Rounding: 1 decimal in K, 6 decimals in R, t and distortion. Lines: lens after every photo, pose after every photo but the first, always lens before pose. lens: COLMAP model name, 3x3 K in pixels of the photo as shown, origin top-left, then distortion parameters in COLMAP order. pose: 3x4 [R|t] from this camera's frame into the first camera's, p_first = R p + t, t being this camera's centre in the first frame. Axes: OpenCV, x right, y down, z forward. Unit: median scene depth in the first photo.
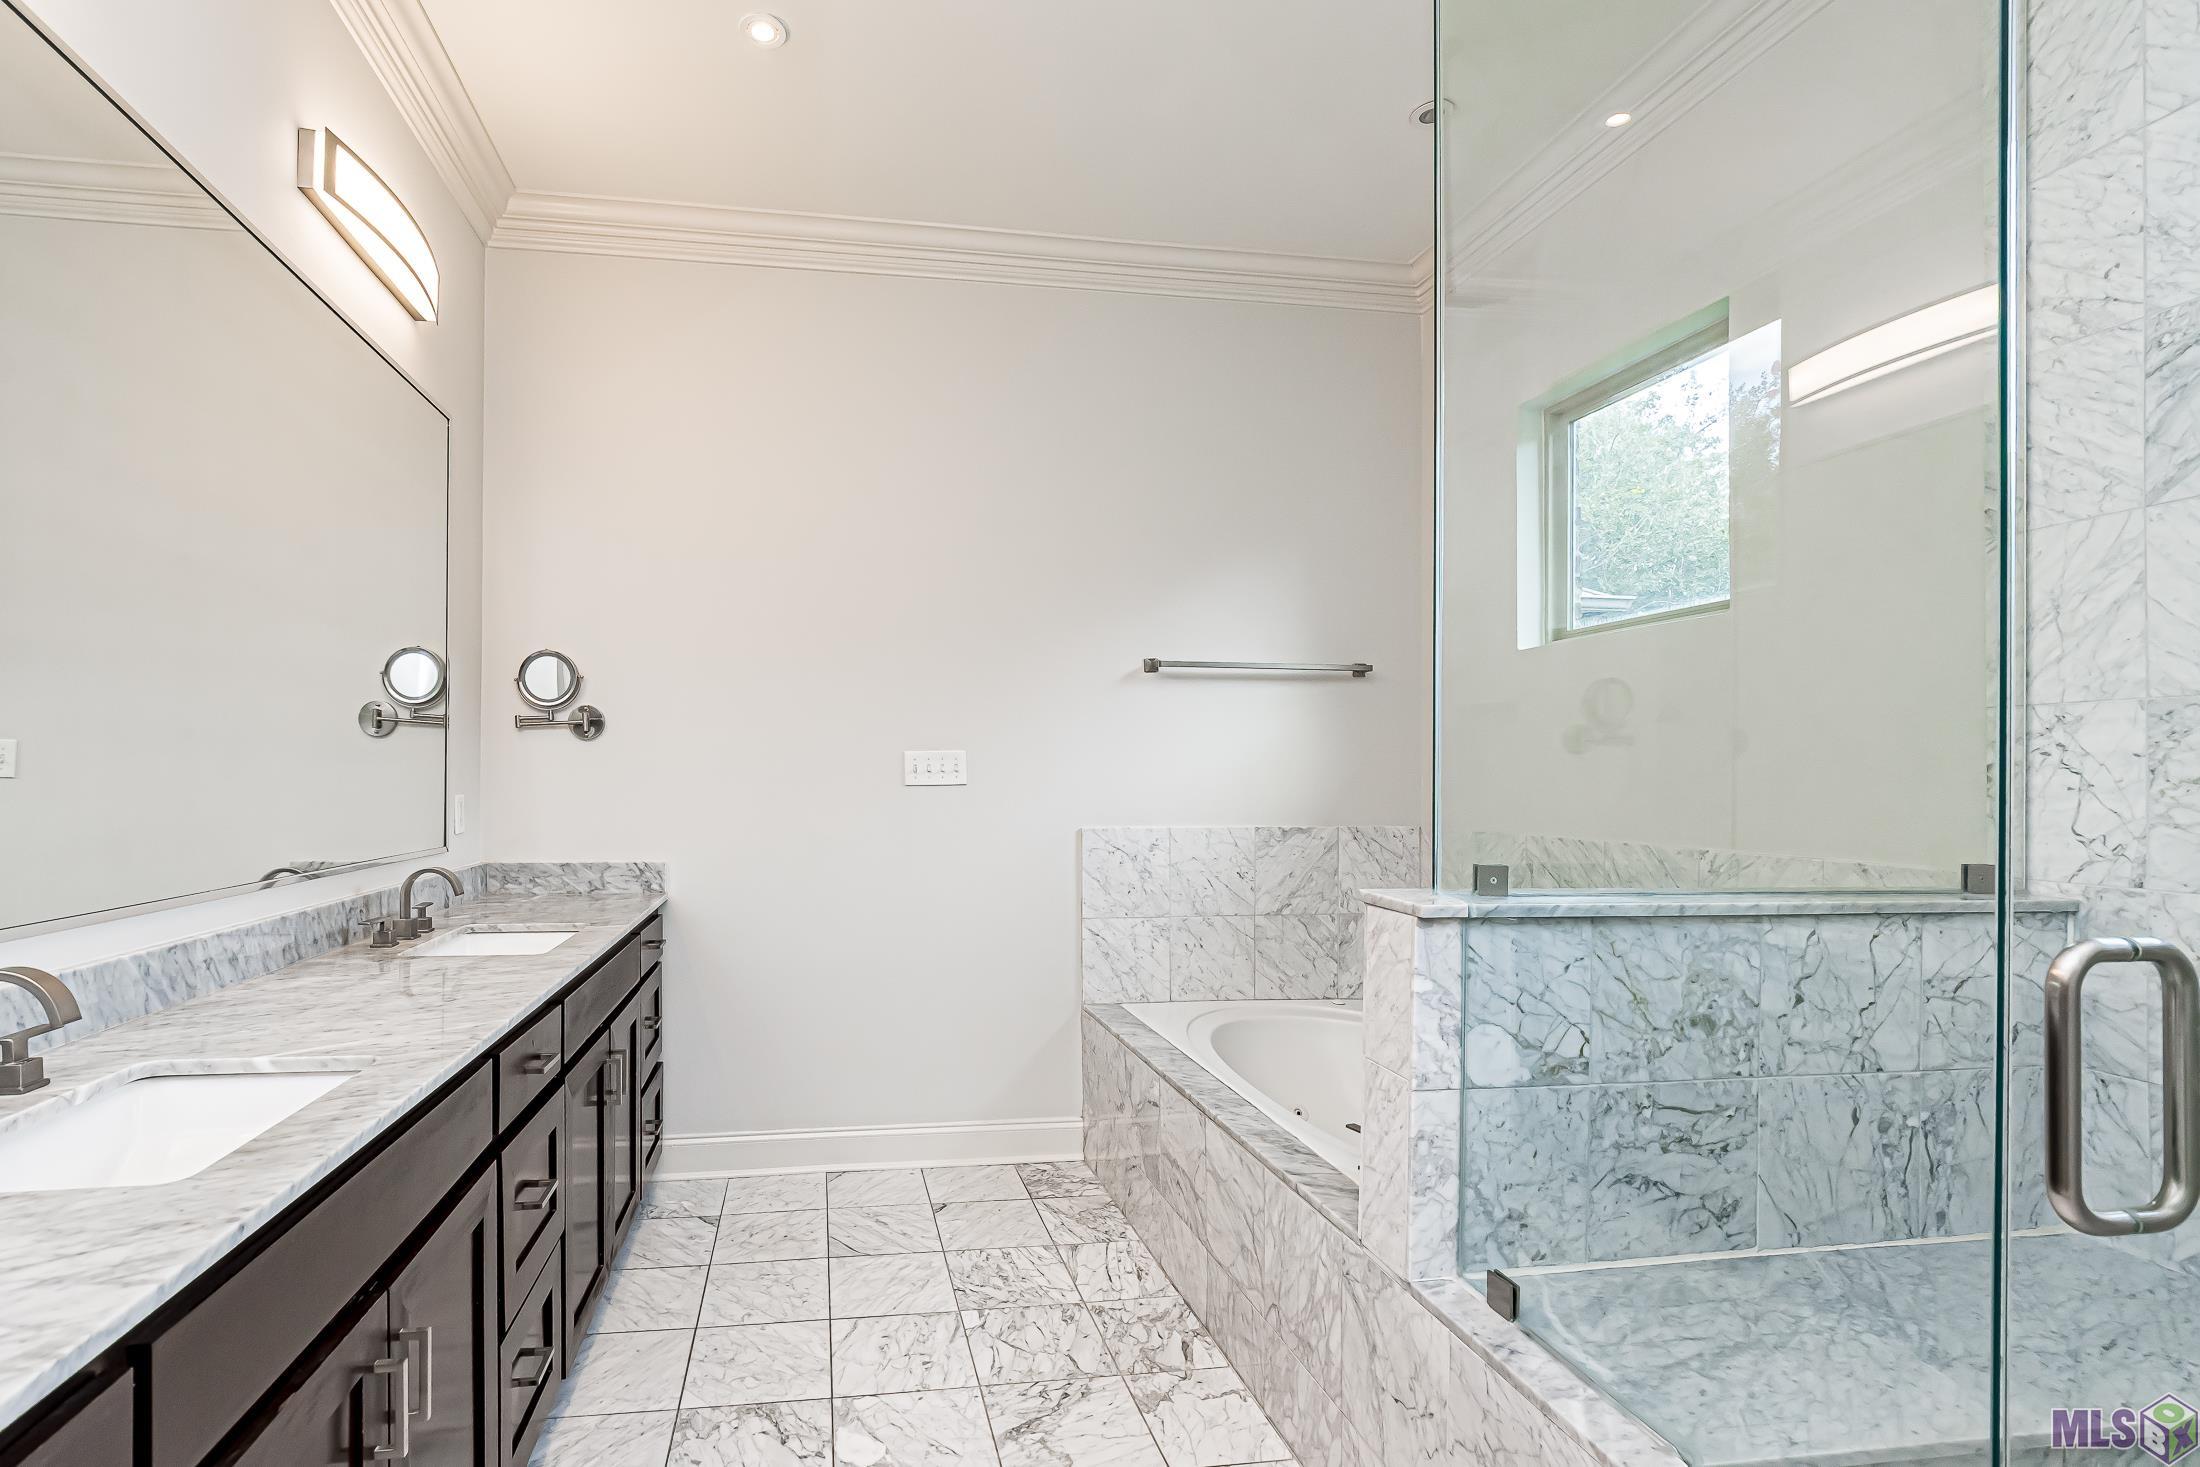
lens RADIAL K [[998.2, 0, 977.7], [0, 998.2, 787.9], [0, 0, 1]] dist [-0.009392, 0.000527]
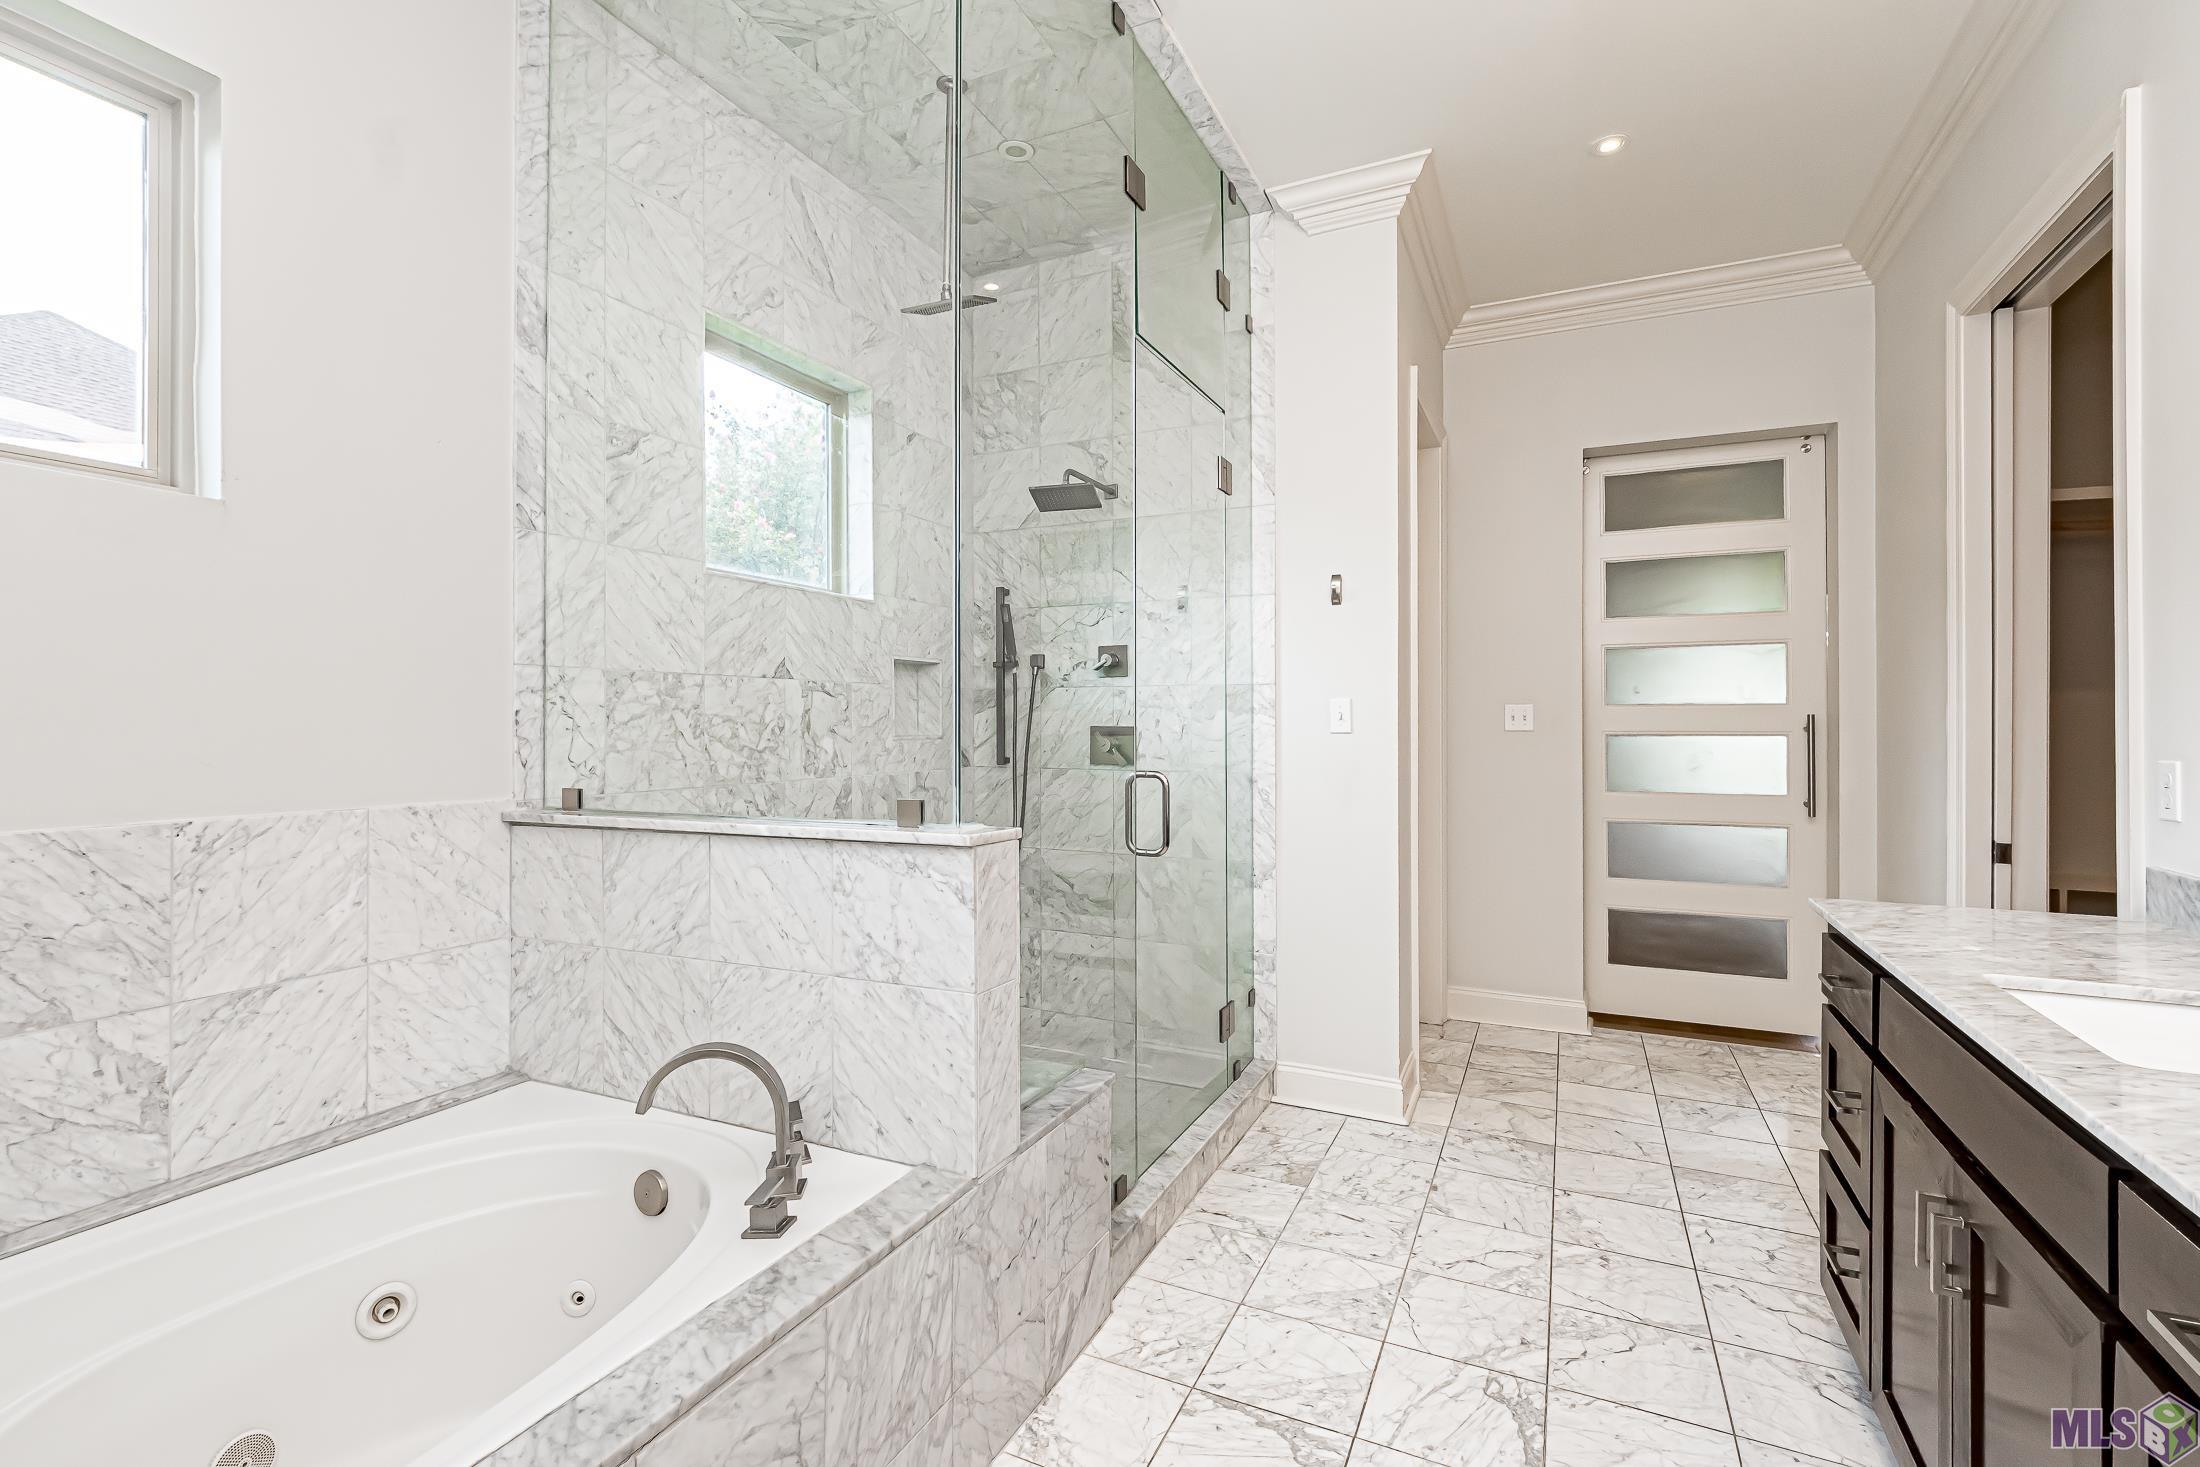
lens RADIAL K [[998.2, 0, 1079.9], [0, 998.2, 707.1], [0, 0, 1]] dist [-0.009392, 0.000527]
pose [[-0.816845, 0.003941, 0.576844, -0.219534], [0.001128, 0.999986, -0.005235, -0.016959], [-0.576857, -0.003626, -0.816837, 1.329066]]
